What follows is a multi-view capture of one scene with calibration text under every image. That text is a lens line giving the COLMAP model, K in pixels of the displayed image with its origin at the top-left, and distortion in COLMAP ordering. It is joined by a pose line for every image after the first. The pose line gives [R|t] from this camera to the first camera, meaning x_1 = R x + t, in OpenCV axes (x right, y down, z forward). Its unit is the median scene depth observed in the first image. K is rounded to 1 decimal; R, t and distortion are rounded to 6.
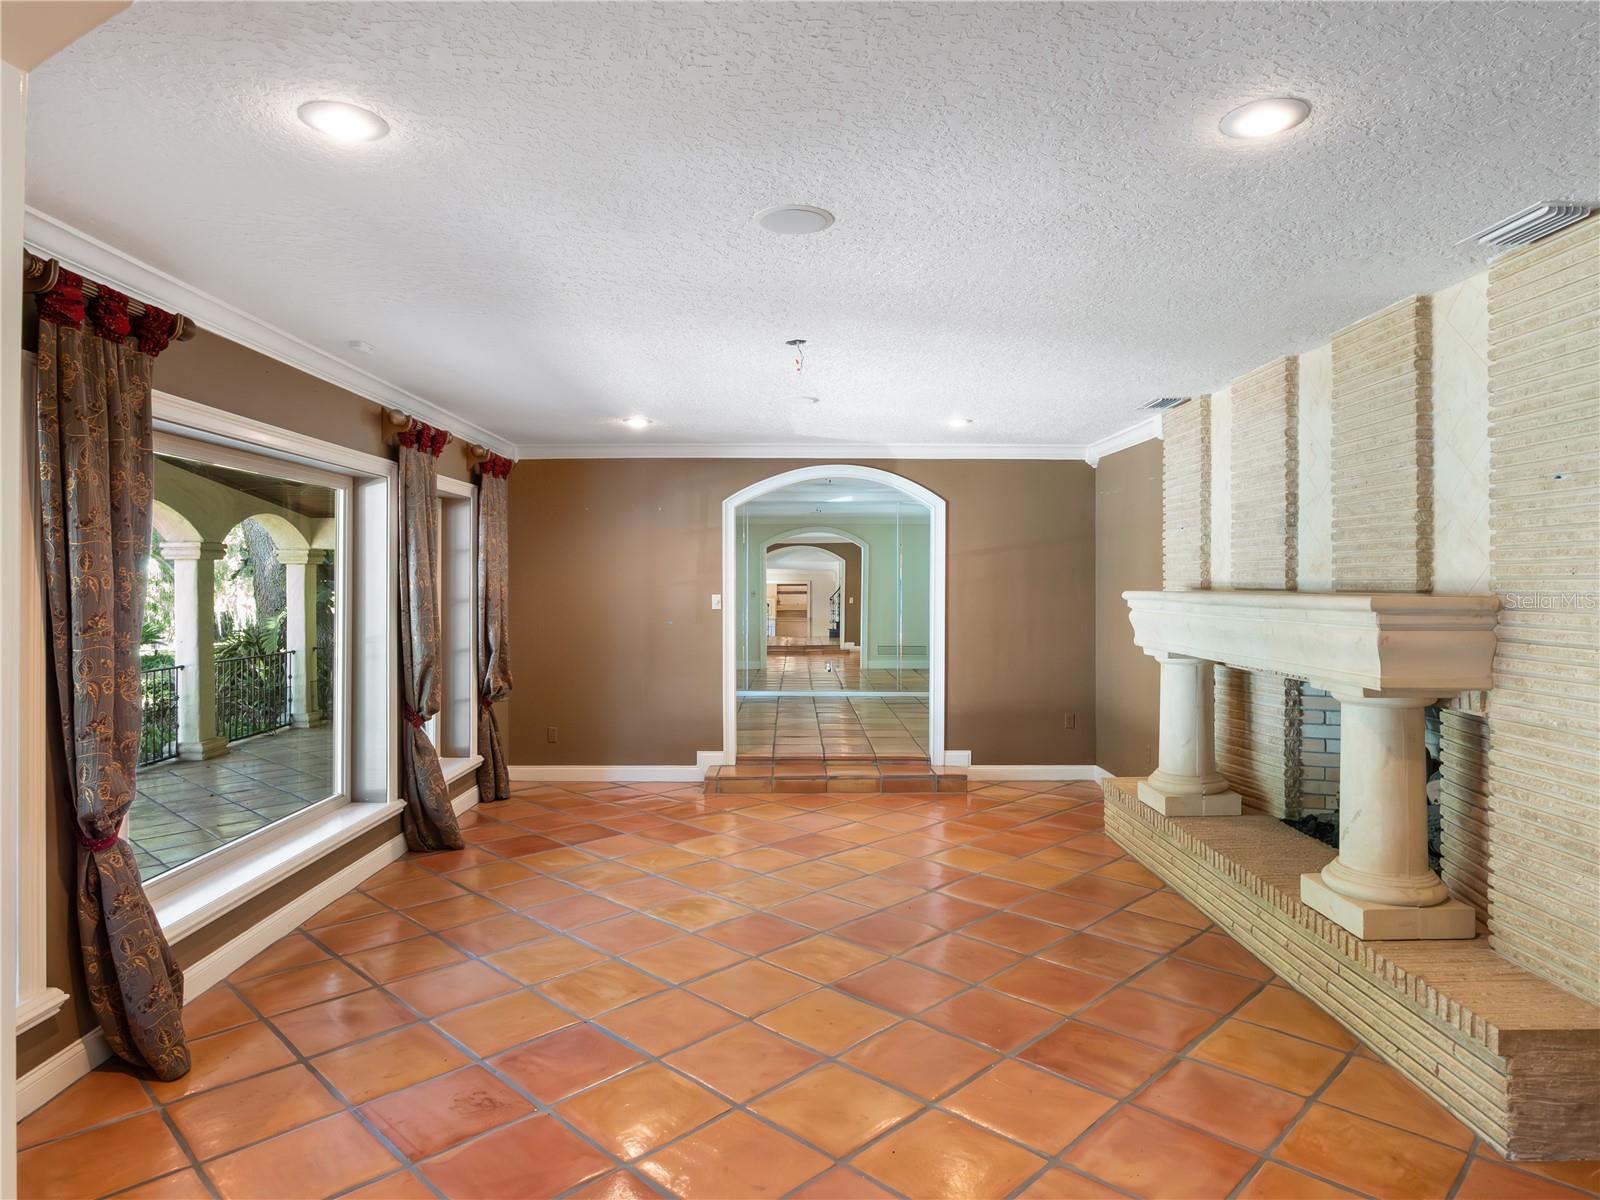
lens RADIAL K [[978.2, 0, 799.5], [0, 978.2, 588.4], [0, 0, 1]] dist [-0.016911, 0.001470]
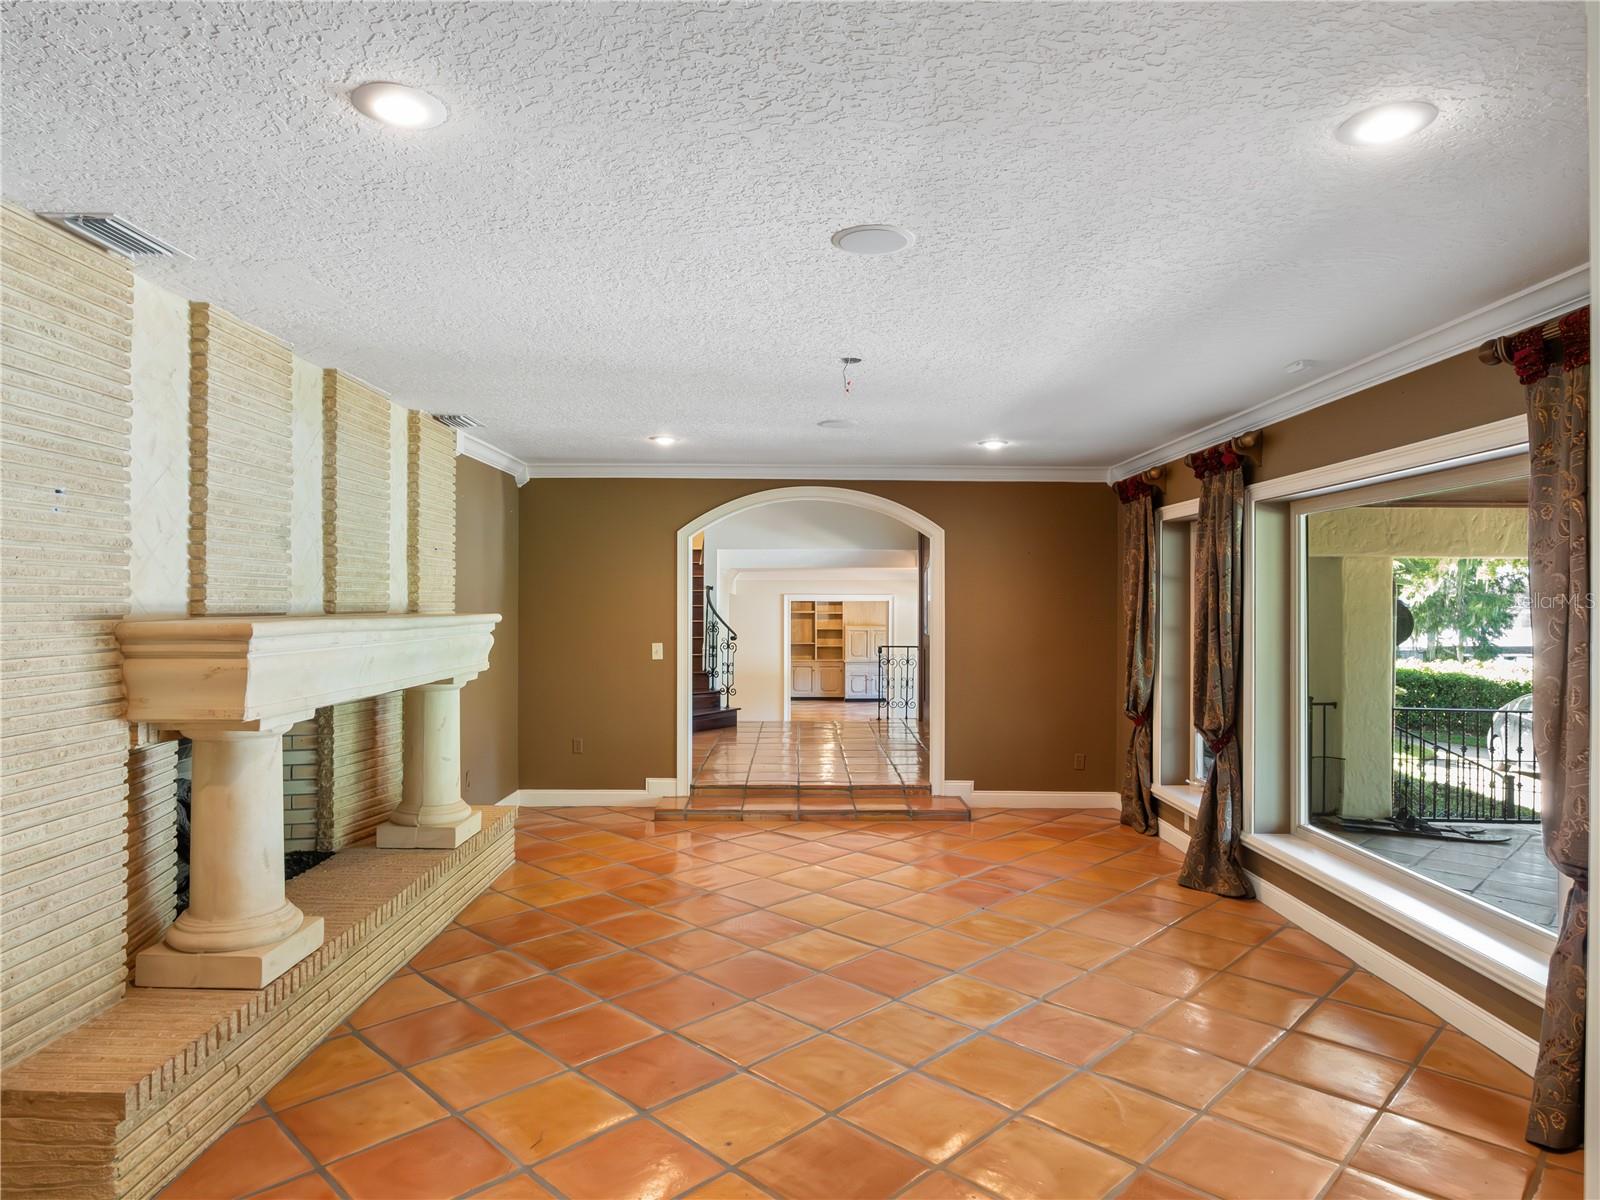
lens RADIAL K [[978.2, 0, 799.5], [0, 978.2, 588.4], [0, 0, 1]] dist [-0.016911, 0.001470]
pose [[-0.999976, -0.006359, 0.002582, 0.044944], [-0.006387, 0.999917, -0.011166, -0.014461], [-0.002510, -0.011182, -0.999934, 1.957017]]
